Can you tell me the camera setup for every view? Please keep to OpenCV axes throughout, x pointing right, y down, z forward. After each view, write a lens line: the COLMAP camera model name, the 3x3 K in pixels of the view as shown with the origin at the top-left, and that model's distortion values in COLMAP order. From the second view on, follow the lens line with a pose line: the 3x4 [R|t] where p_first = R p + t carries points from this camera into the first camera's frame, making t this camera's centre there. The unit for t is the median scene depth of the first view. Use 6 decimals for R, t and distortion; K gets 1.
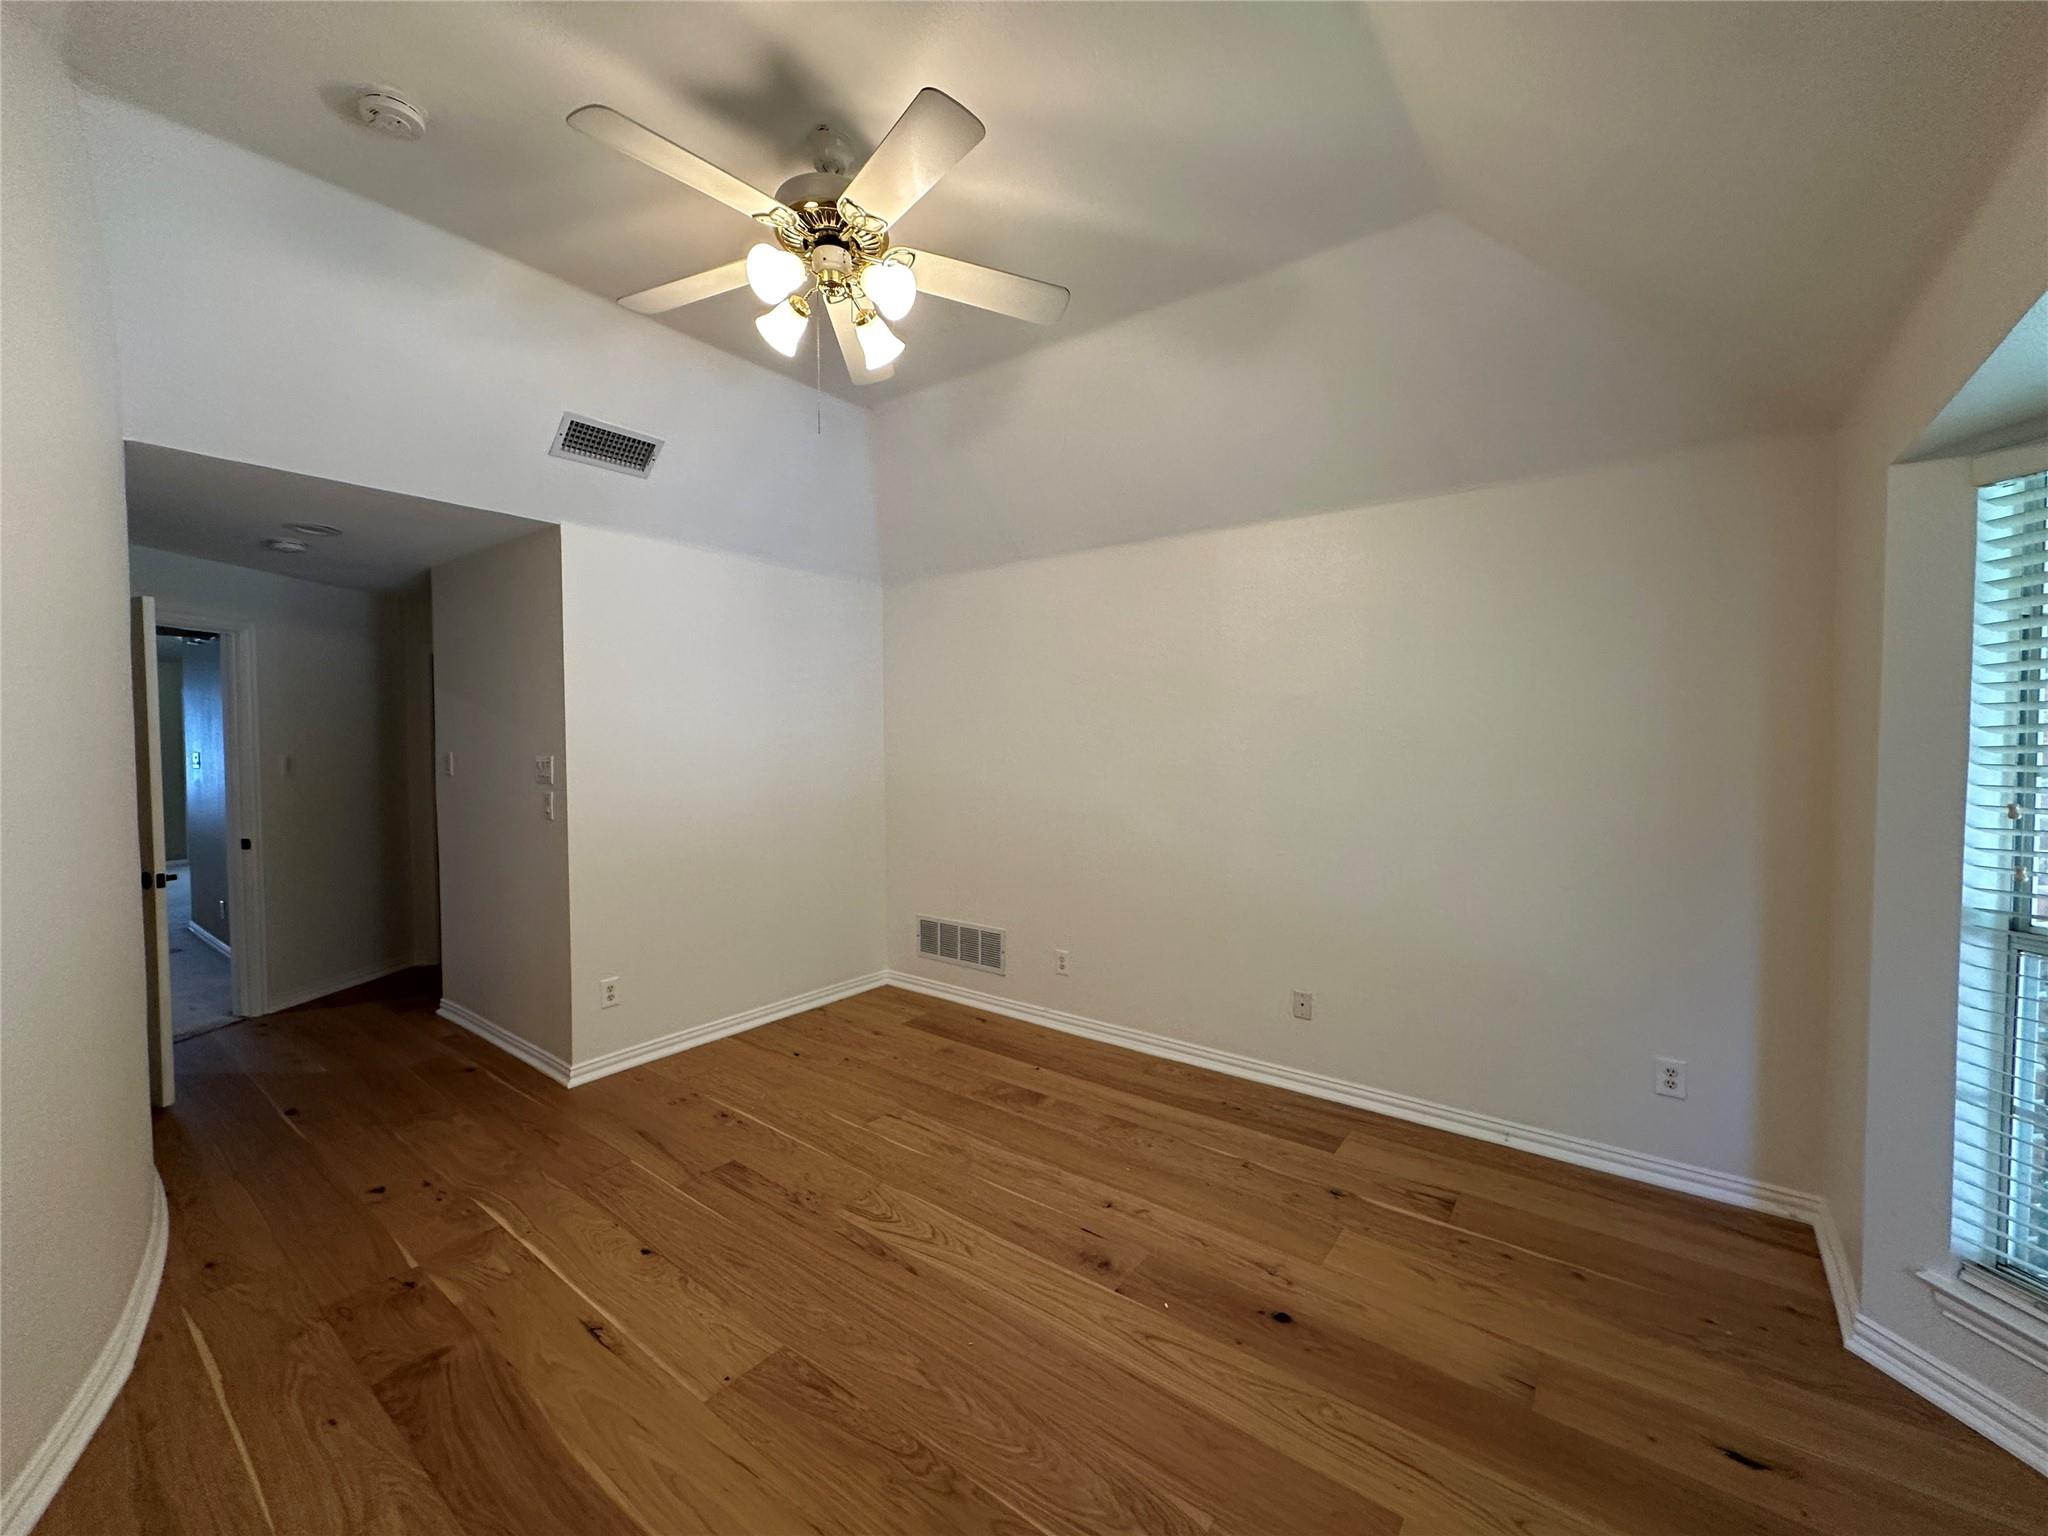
lens RADIAL K [[811.3, 0, 1021.8], [0, 811.3, 767.1], [0, 0, 1]] dist [0.001120, 0.000267]
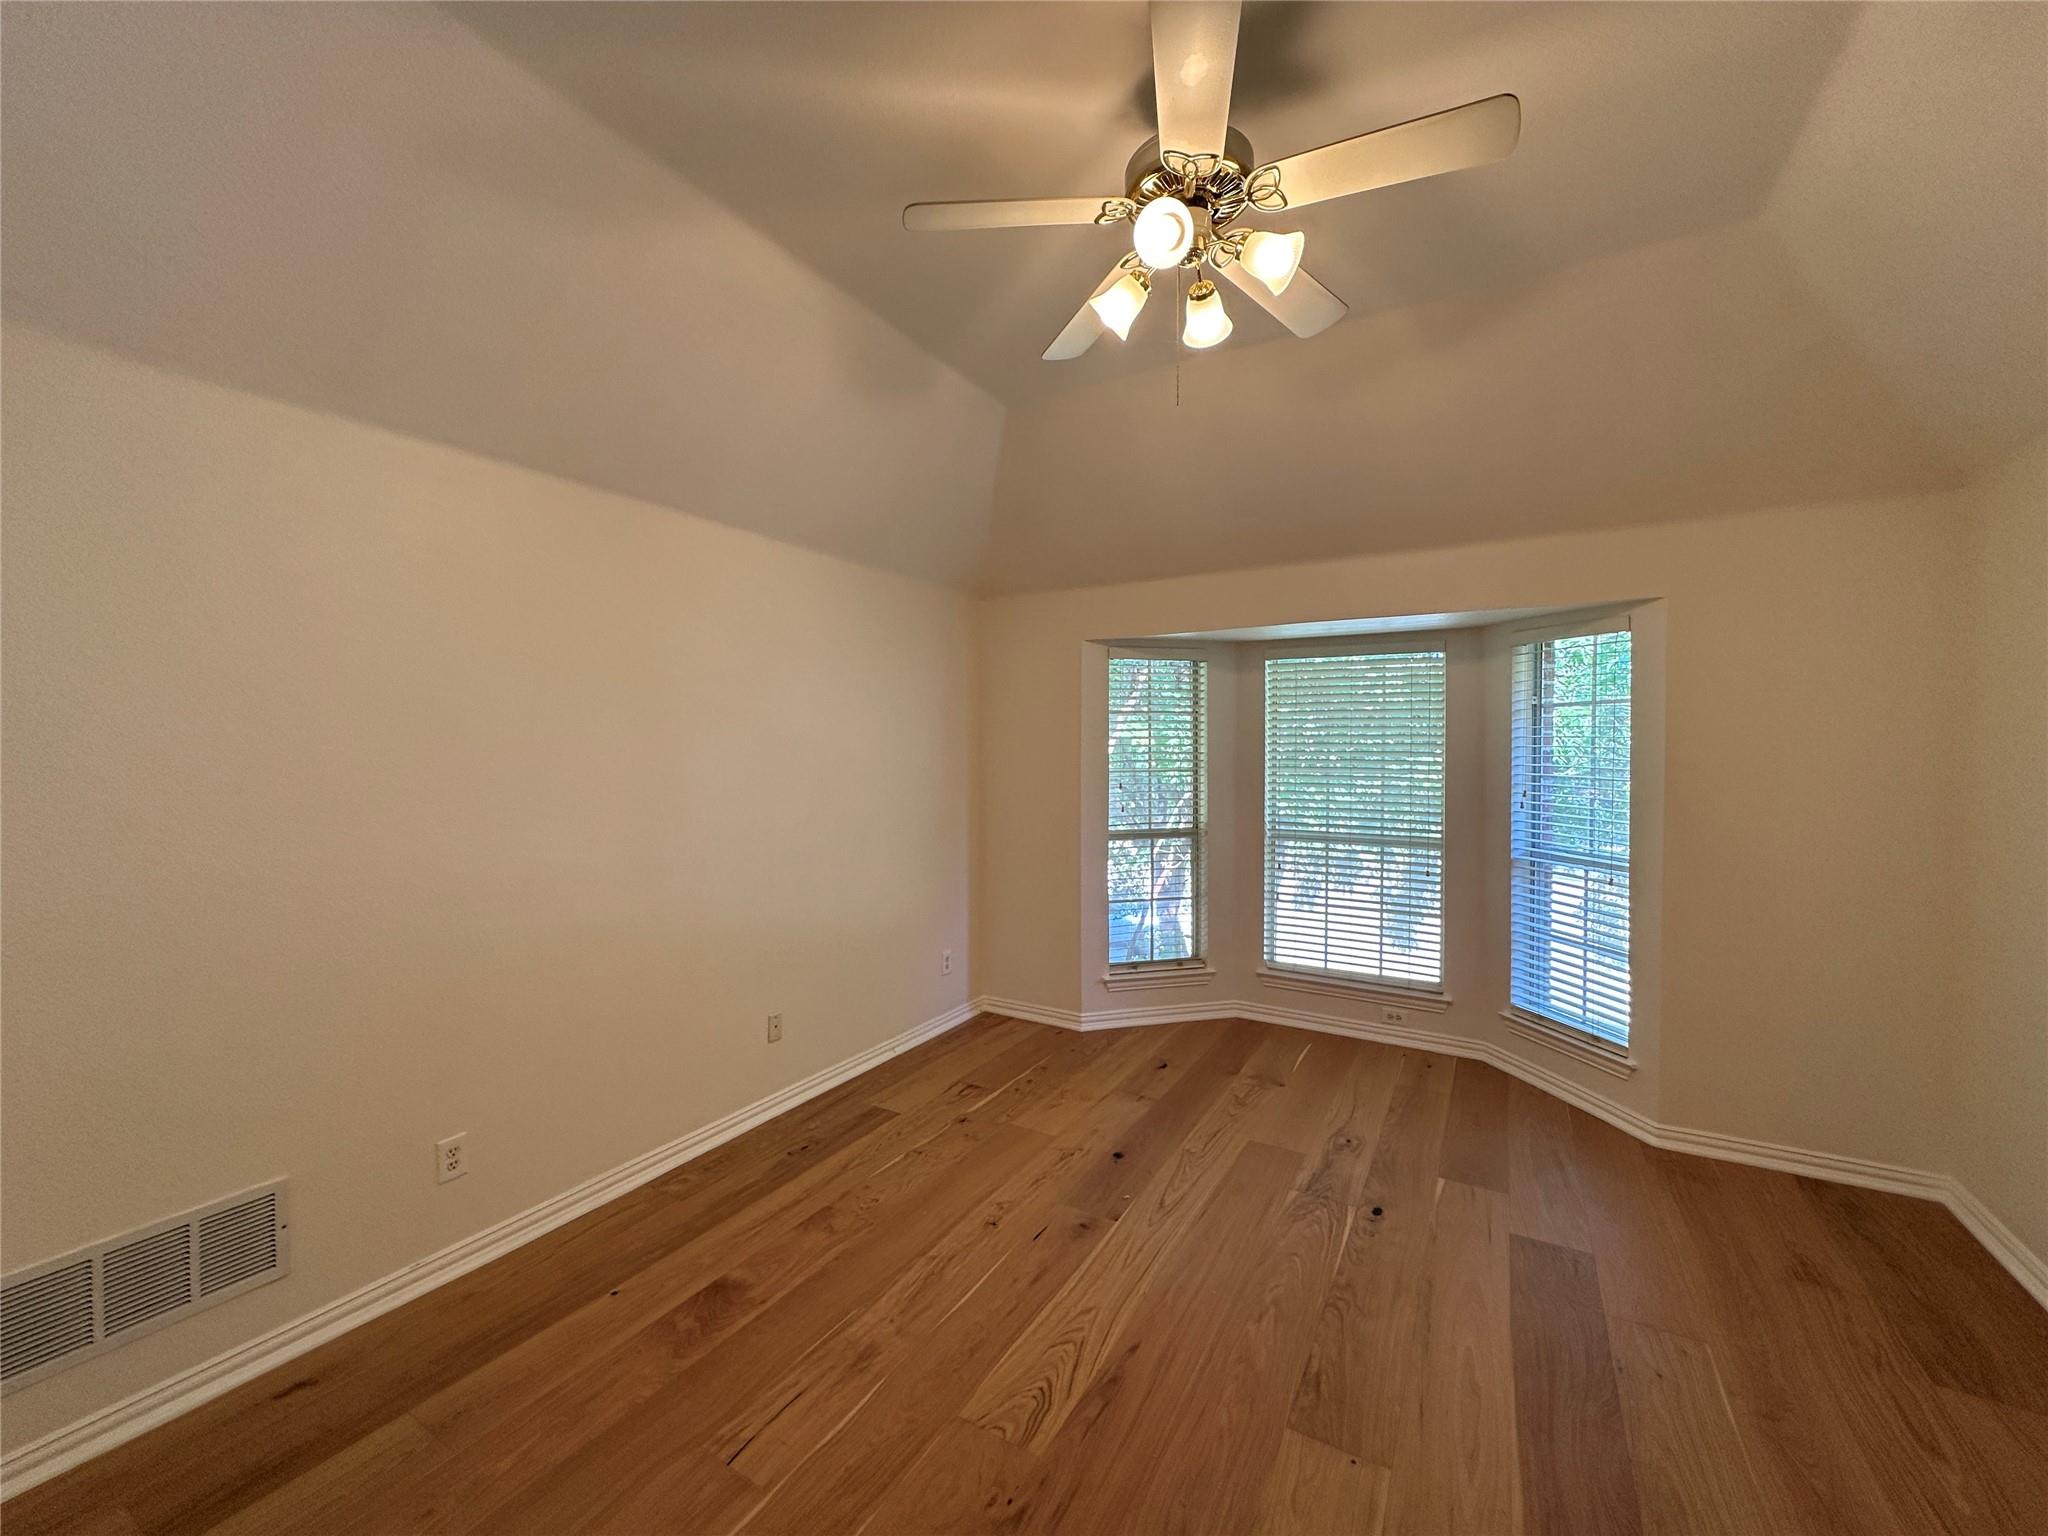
lens RADIAL K [[811.3, 0, 1022.8], [0, 811.3, 761.9], [0, 0, 1]] dist [0.001120, 0.000267]
pose [[-0.112089, -0.014049, 0.993599, -0.921258], [0.031528, 0.999346, 0.017687, -0.055959], [-0.993198, 0.033308, -0.111573, 1.085816]]
